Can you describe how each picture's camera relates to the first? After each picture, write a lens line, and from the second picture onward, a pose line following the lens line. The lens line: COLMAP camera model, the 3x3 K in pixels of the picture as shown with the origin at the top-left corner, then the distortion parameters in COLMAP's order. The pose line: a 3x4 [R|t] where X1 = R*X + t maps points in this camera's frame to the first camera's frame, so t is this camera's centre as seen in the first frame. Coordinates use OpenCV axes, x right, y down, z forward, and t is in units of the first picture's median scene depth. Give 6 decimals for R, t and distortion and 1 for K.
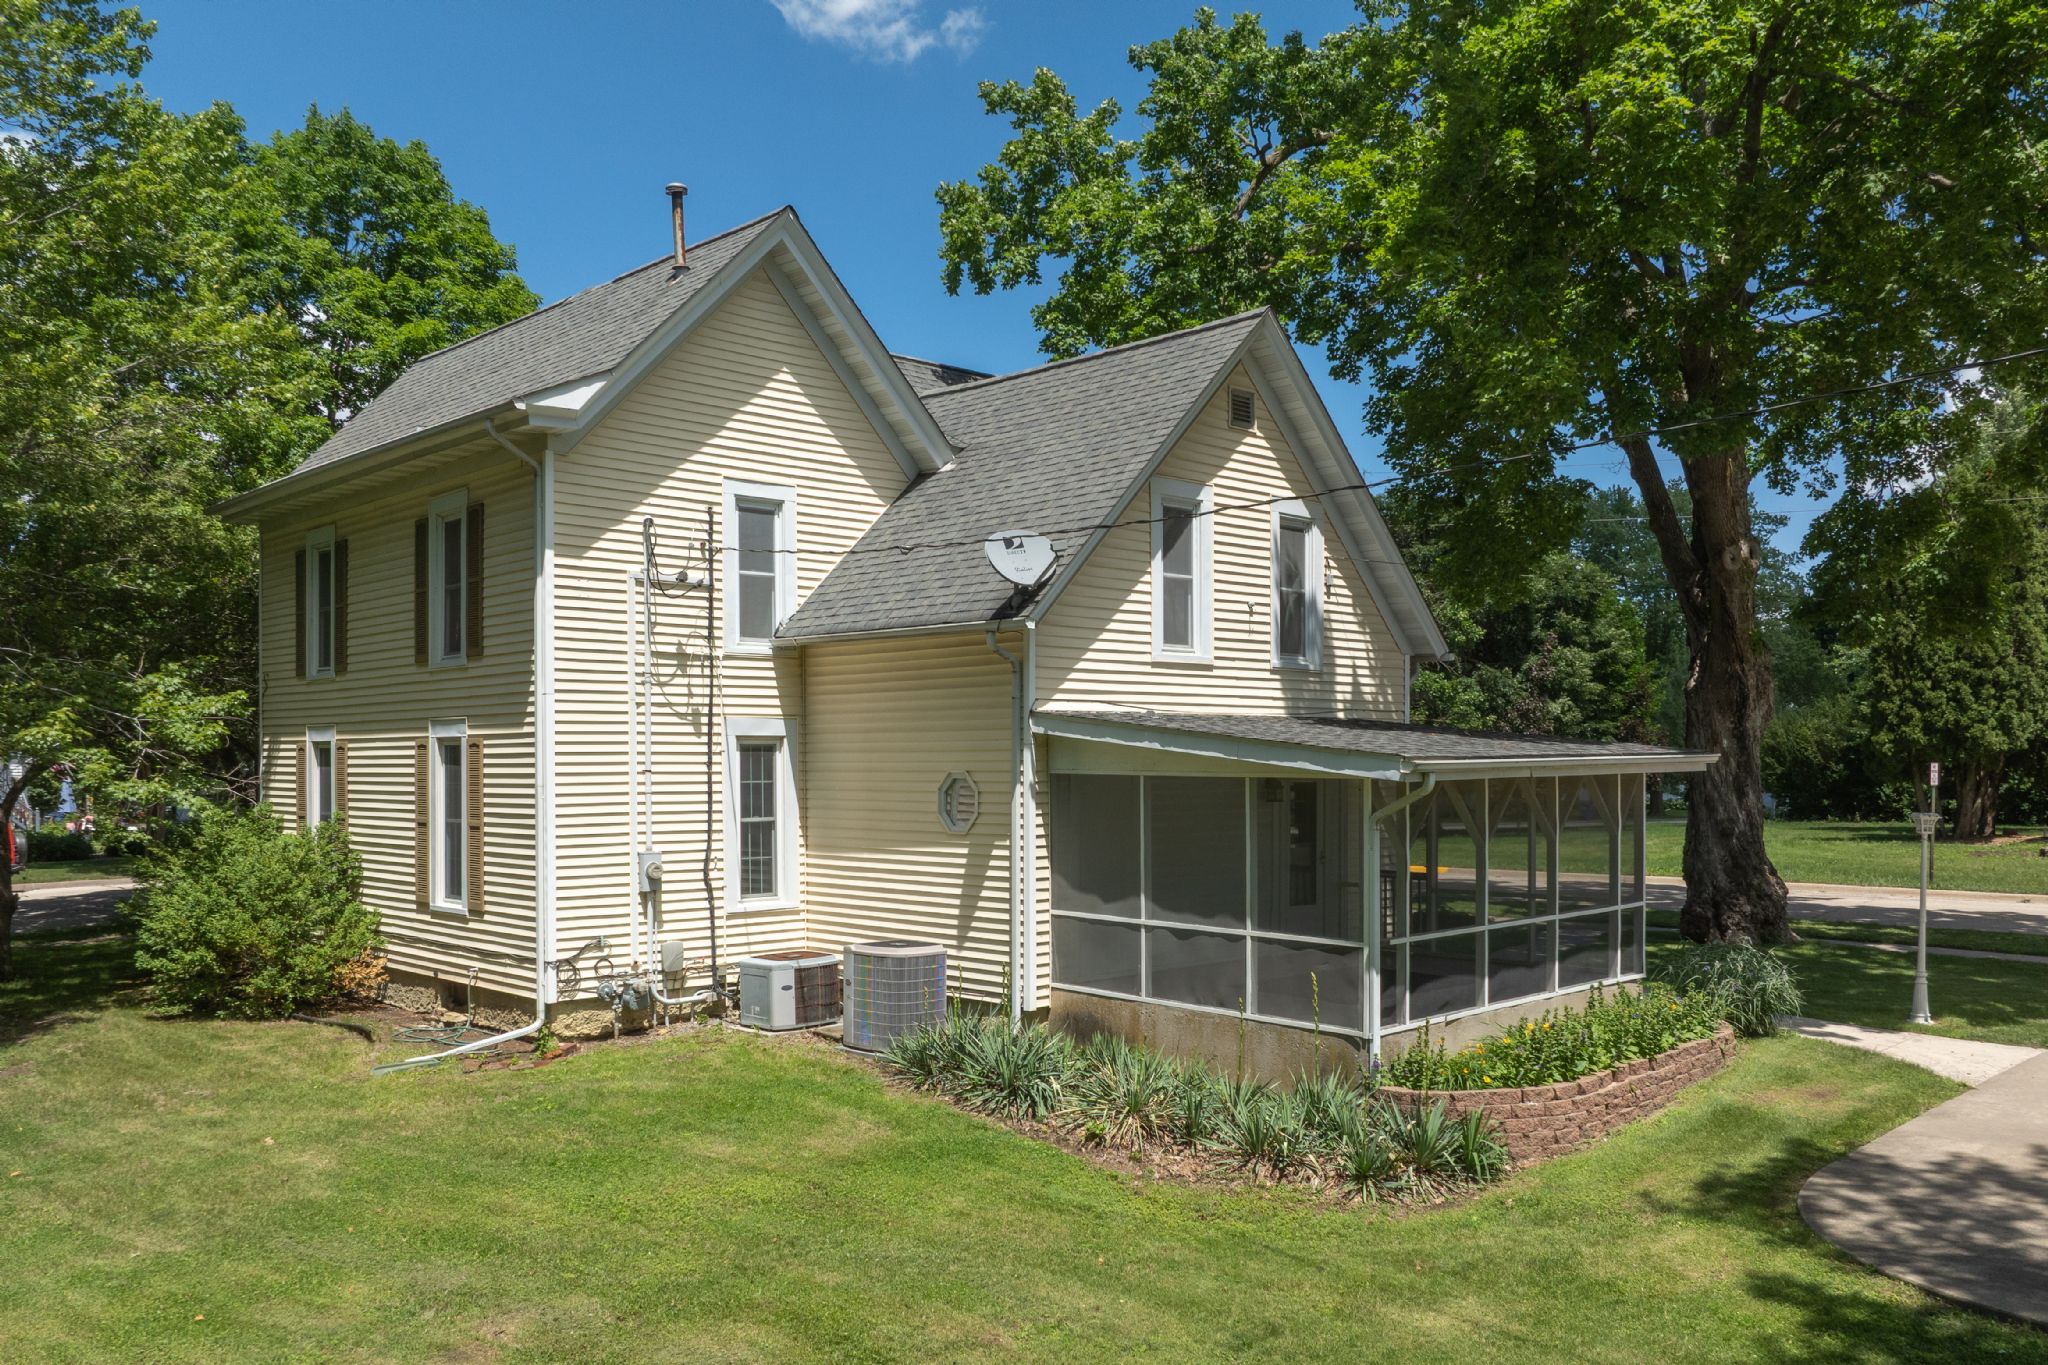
lens RADIAL K [[1661.0, 0, 1023.7], [0, 1661.0, 703.2], [0, 0, 1]] dist [-0.030102, -0.015753]
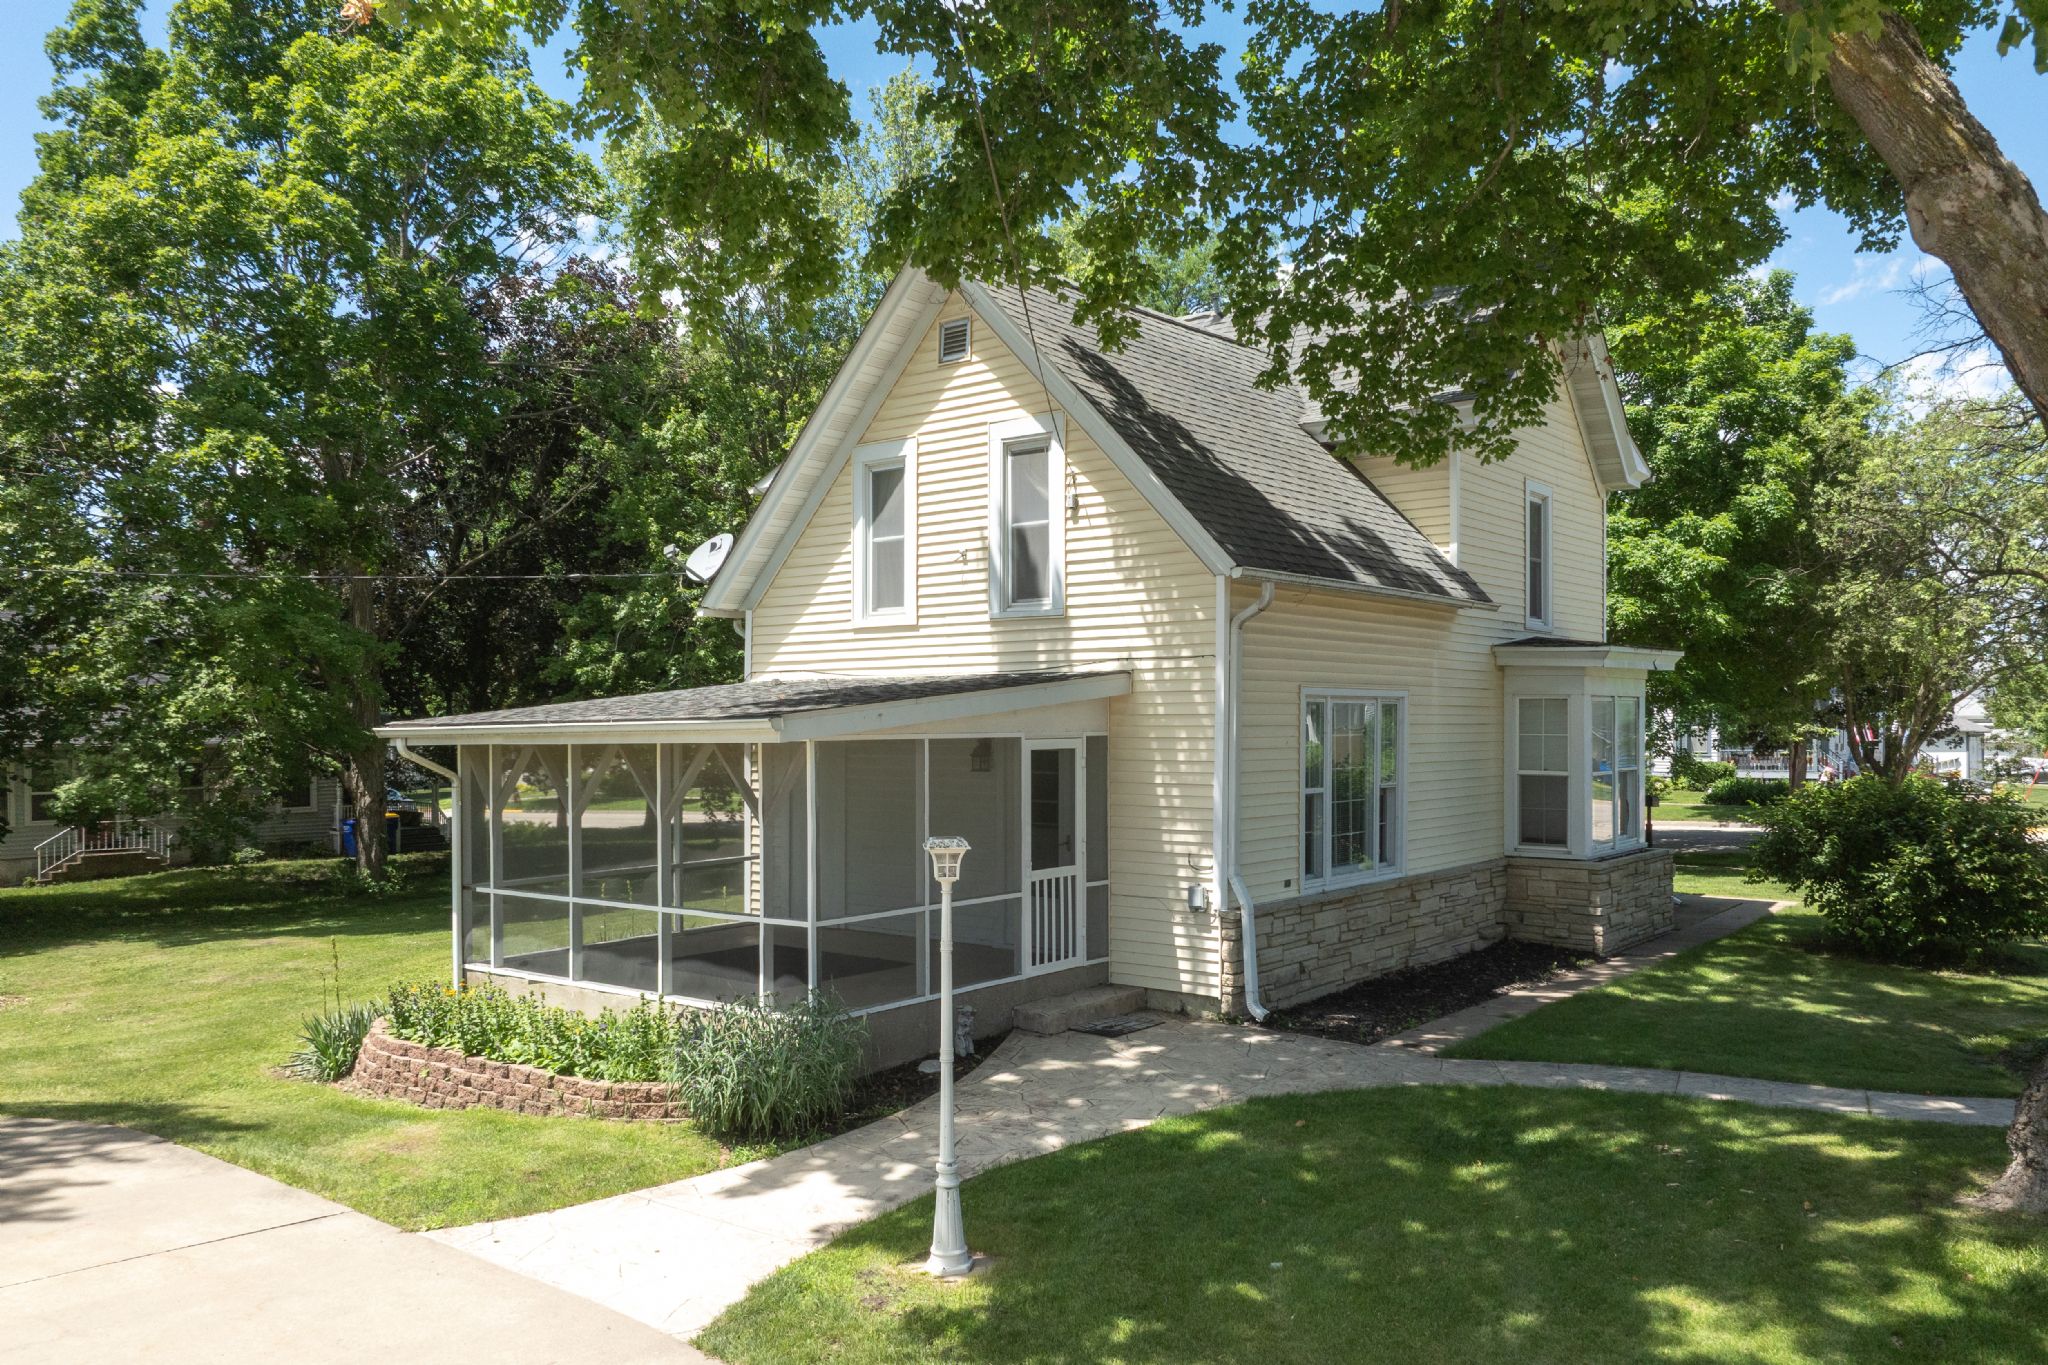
lens RADIAL K [[1474.3, 0, 1022.7], [0, 1474.3, 699.2], [0, 0, 1]] dist [-0.000086, -0.012417]
pose [[0.131308, -0.012726, -0.991260, 0.996567], [0.039482, 0.999191, -0.007598, 0.029924], [0.990555, -0.038140, 0.131705, 0.980159]]
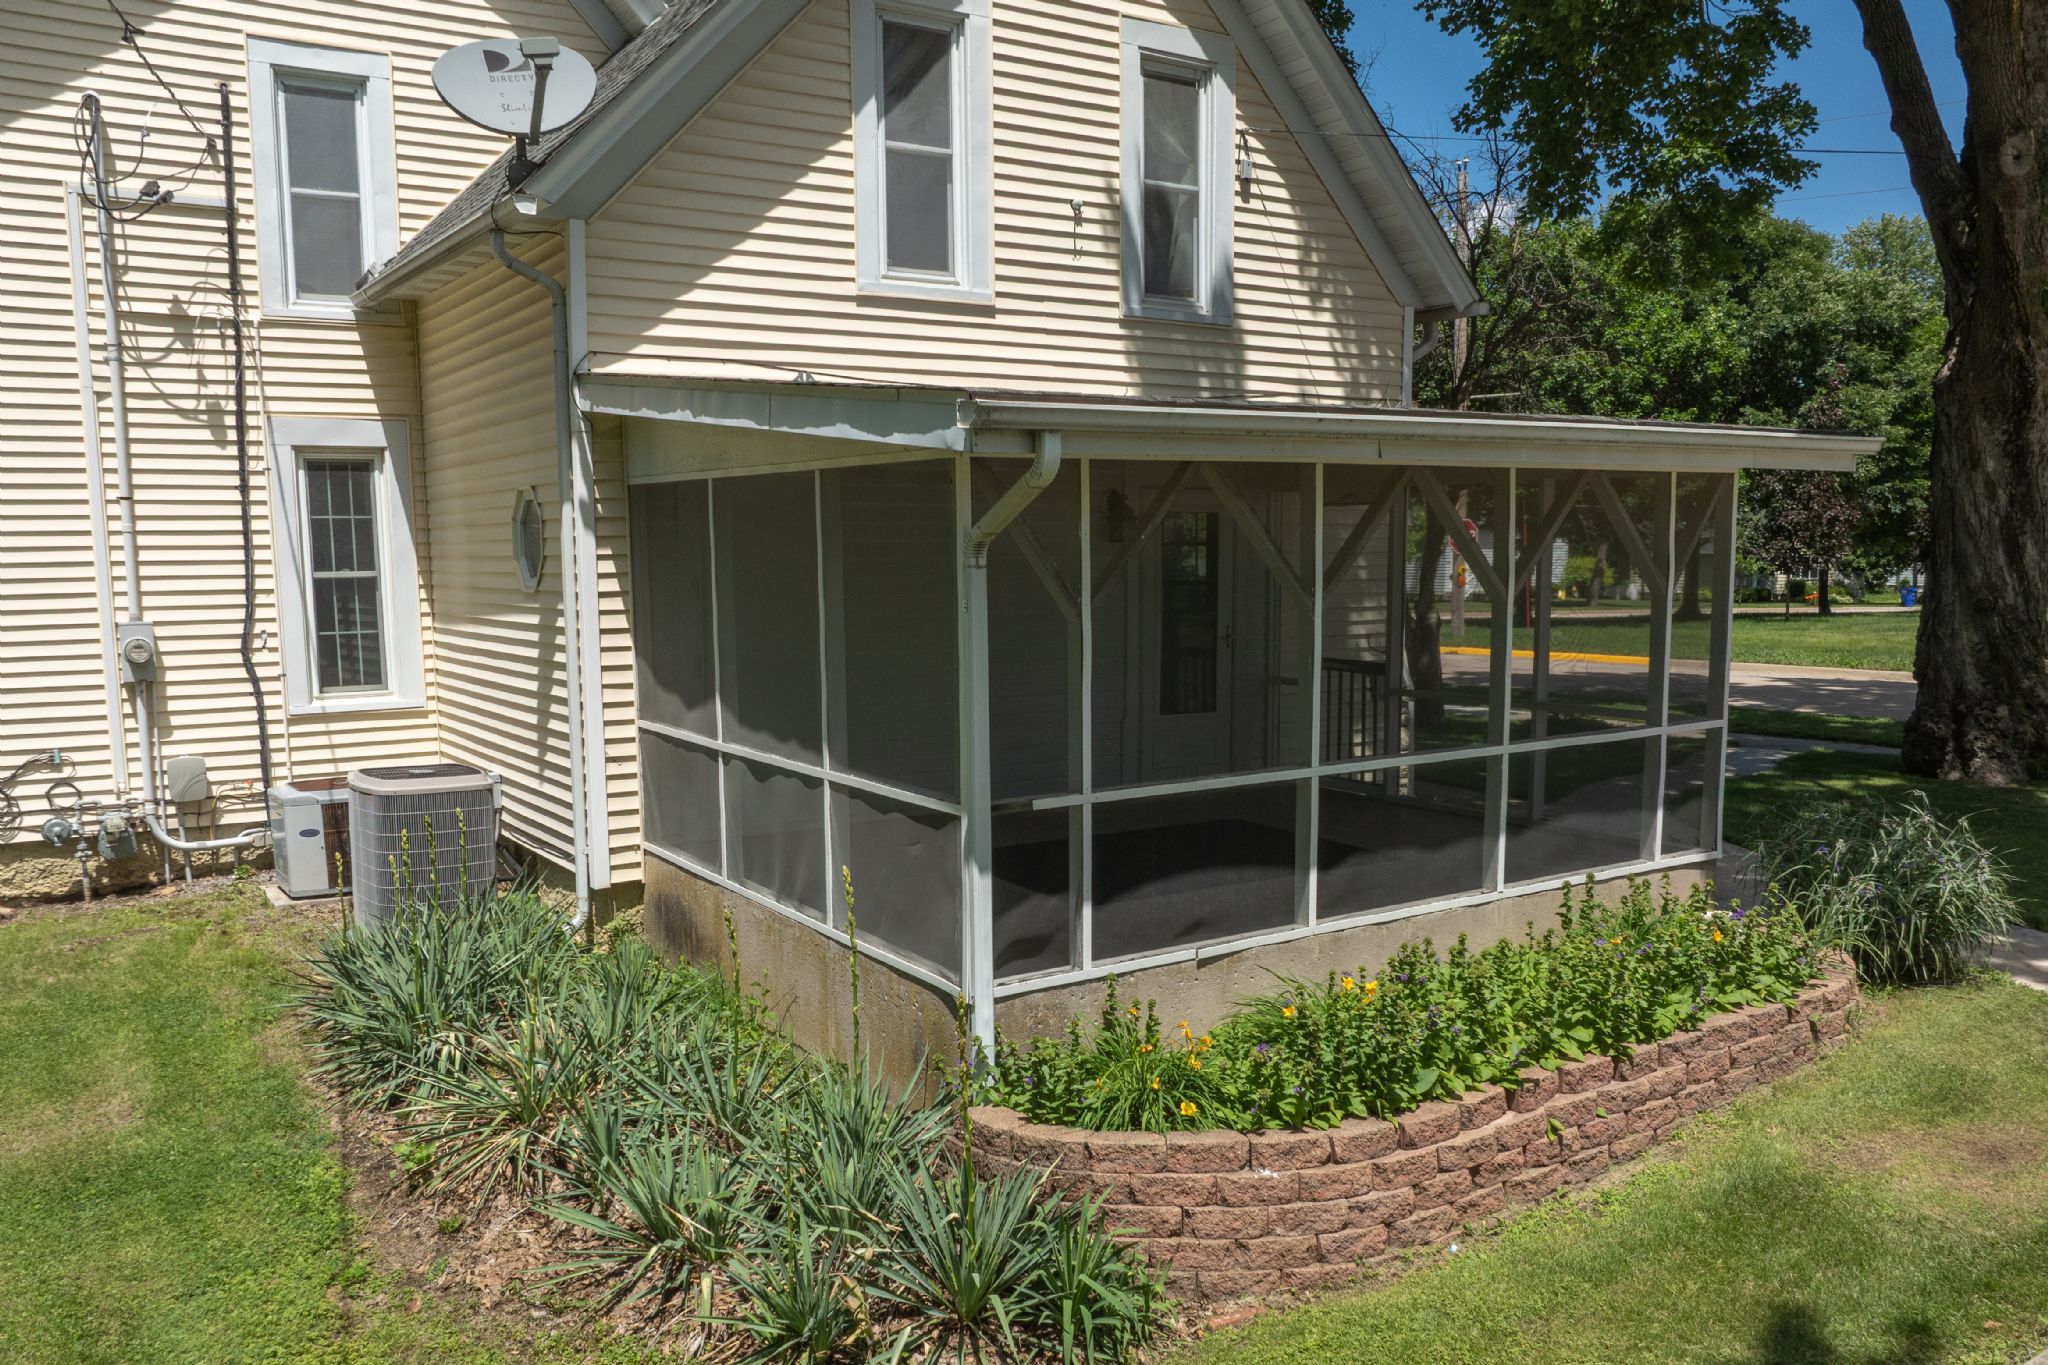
lens RADIAL K [[1661.0, 0, 1029.0], [0, 1661.0, 737.4], [0, 0, 1]] dist [-0.030102, -0.015753]
pose [[0.984135, 0.015223, -0.176769, 0.240669], [0.011038, 0.989129, 0.146633, 0.043403], [0.177079, -0.146258, 0.973269, 0.424314]]
